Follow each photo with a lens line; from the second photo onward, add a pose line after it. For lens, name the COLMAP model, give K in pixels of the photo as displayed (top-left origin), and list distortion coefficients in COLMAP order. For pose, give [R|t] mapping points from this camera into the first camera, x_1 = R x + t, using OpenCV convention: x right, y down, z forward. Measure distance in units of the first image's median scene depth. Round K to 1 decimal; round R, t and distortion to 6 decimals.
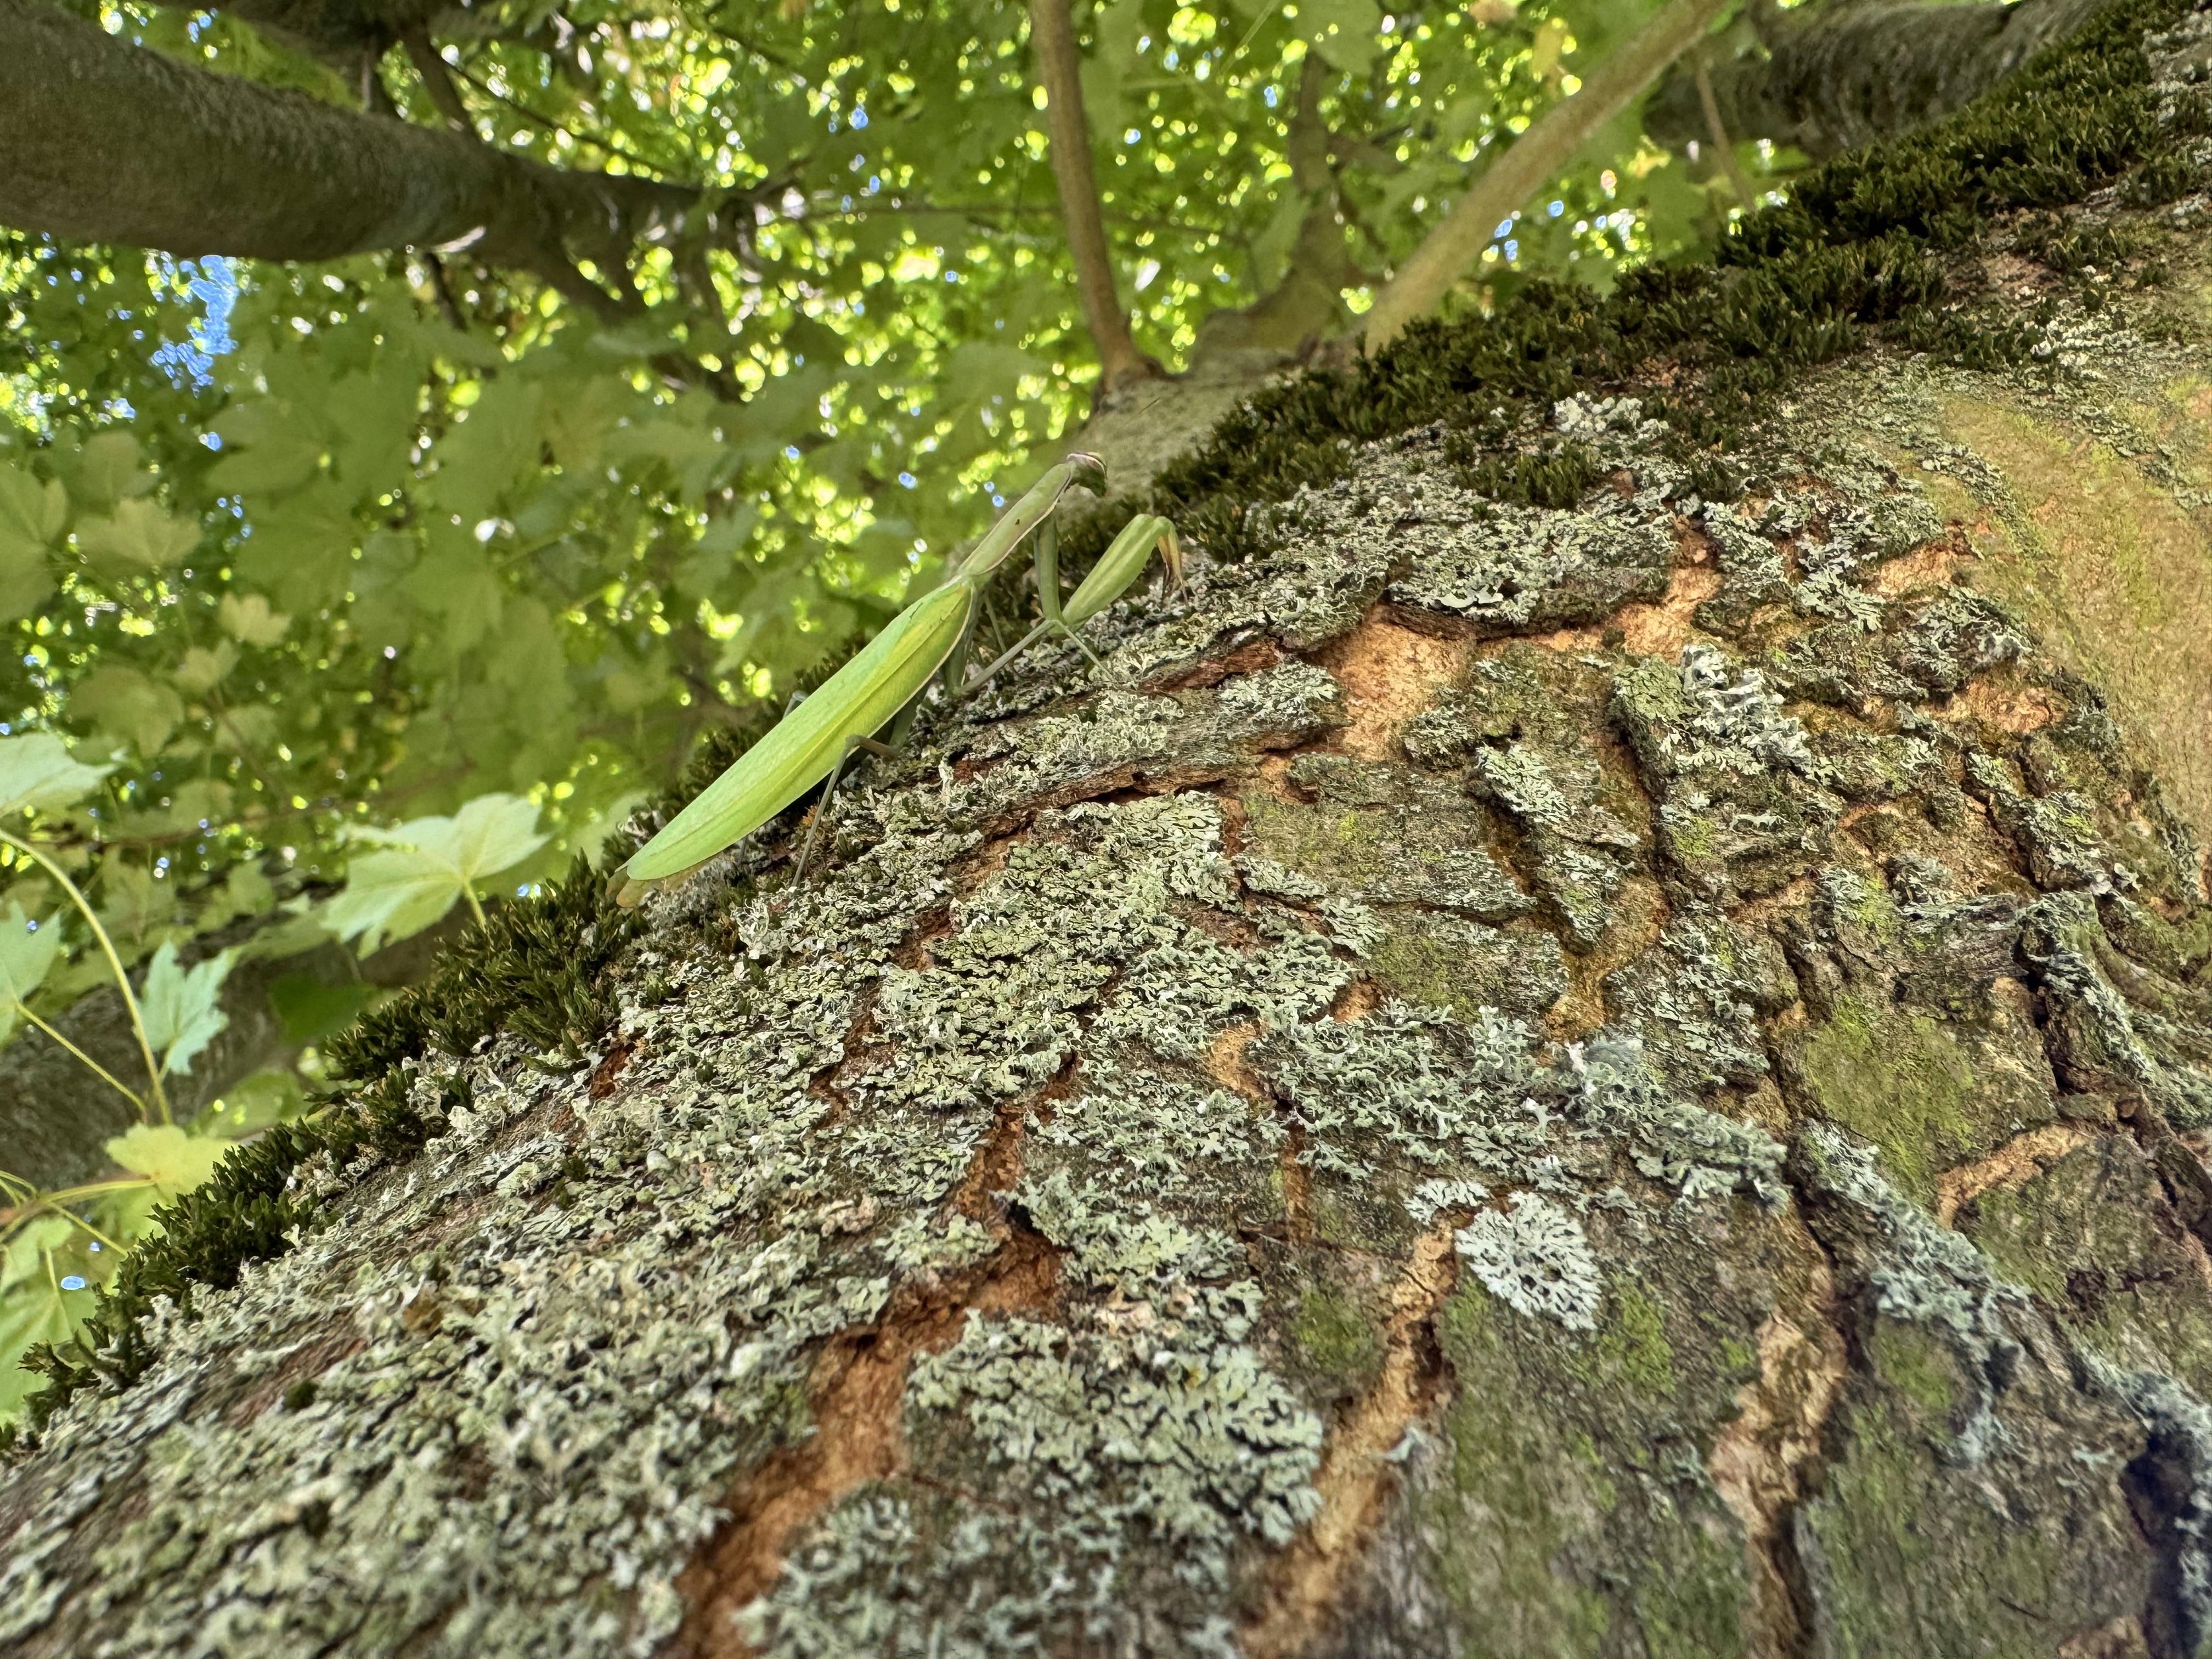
lens RADIAL K [[1574.0, 0, 985.6], [0, 1574.0, 824.1], [0, 0, 1]] dist [0.003428, -0.008585]
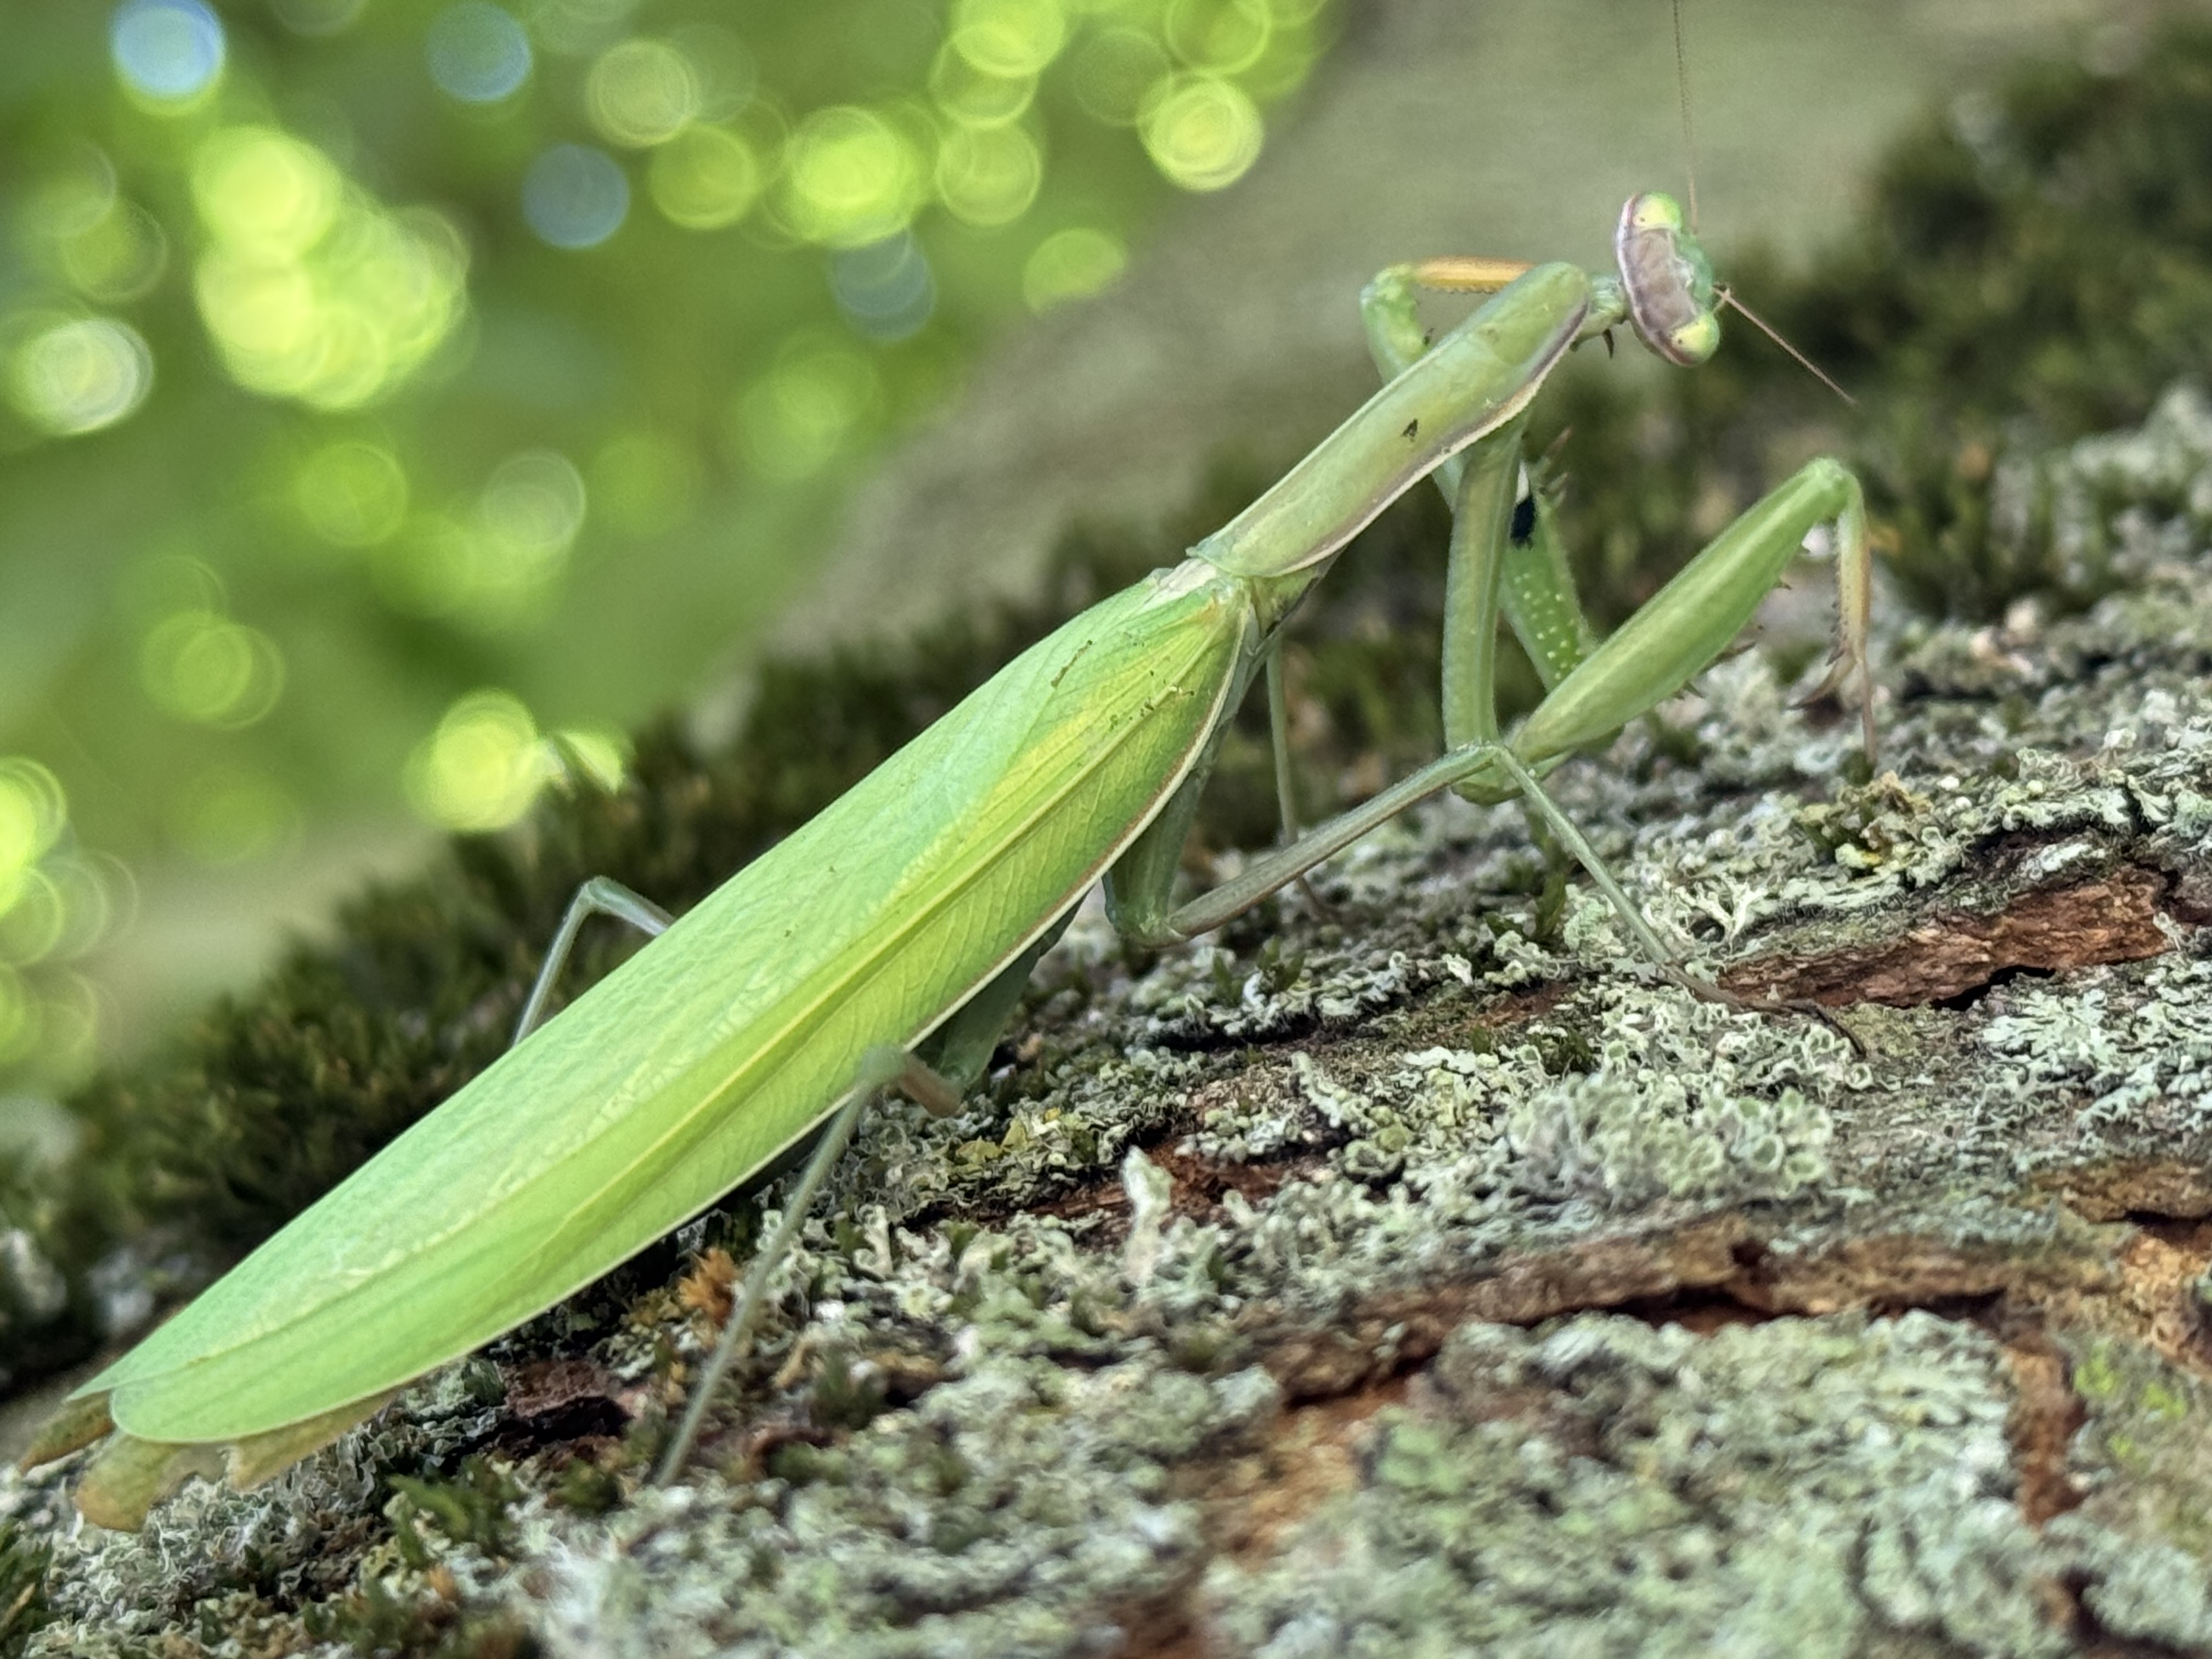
lens RADIAL K [[5661.5, 0, 1106.0], [0, 5661.5, 829.5], [0, 0, 1]] dist [0.097065, 0.775171]
pose [[0.993397, 0.100523, 0.055299, -0.106637], [-0.093871, 0.989267, -0.111979, 0.026167], [-0.065962, 0.106048, 0.992171, -0.158892]]
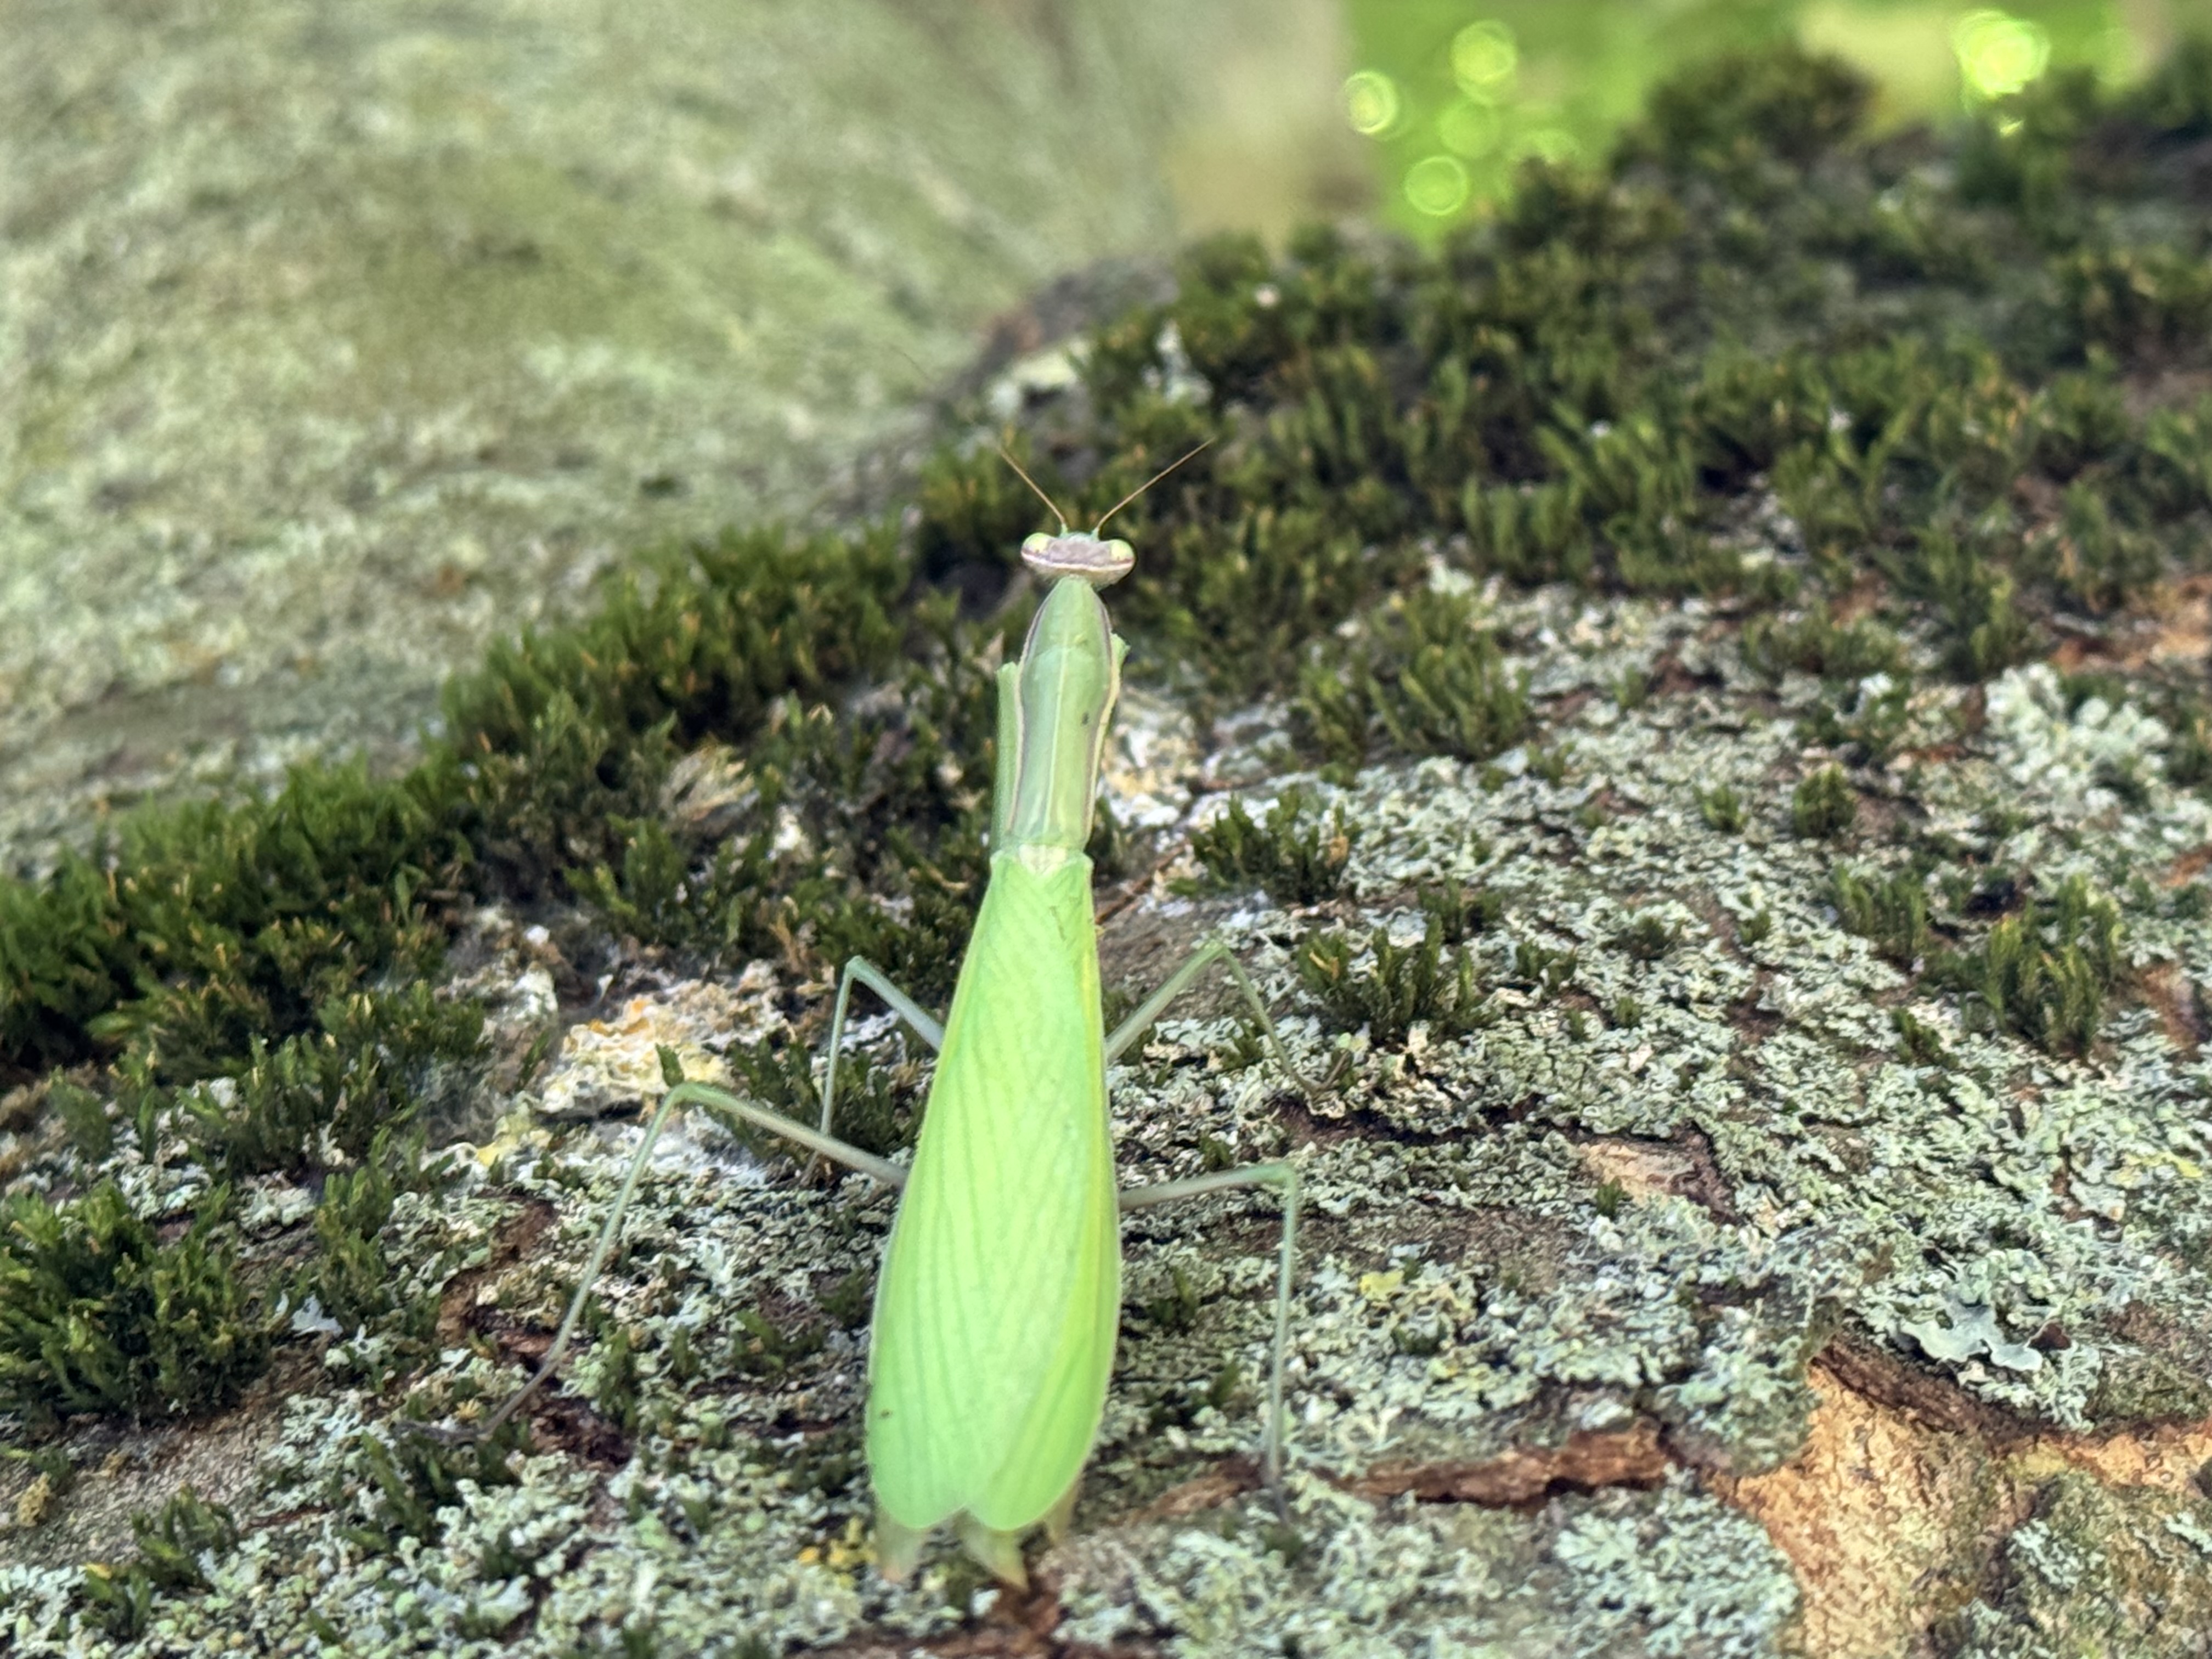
lens RADIAL K [[5065.8, 0, 1153.5], [0, 5065.8, 828.2], [0, 0, 1]] dist [0.086129, 0.788417]
pose [[0.913828, 0.176702, 0.365642, -0.614227], [-0.183179, 0.982929, -0.017207, -0.270842], [-0.362441, -0.051254, 0.930596, -0.403848]]
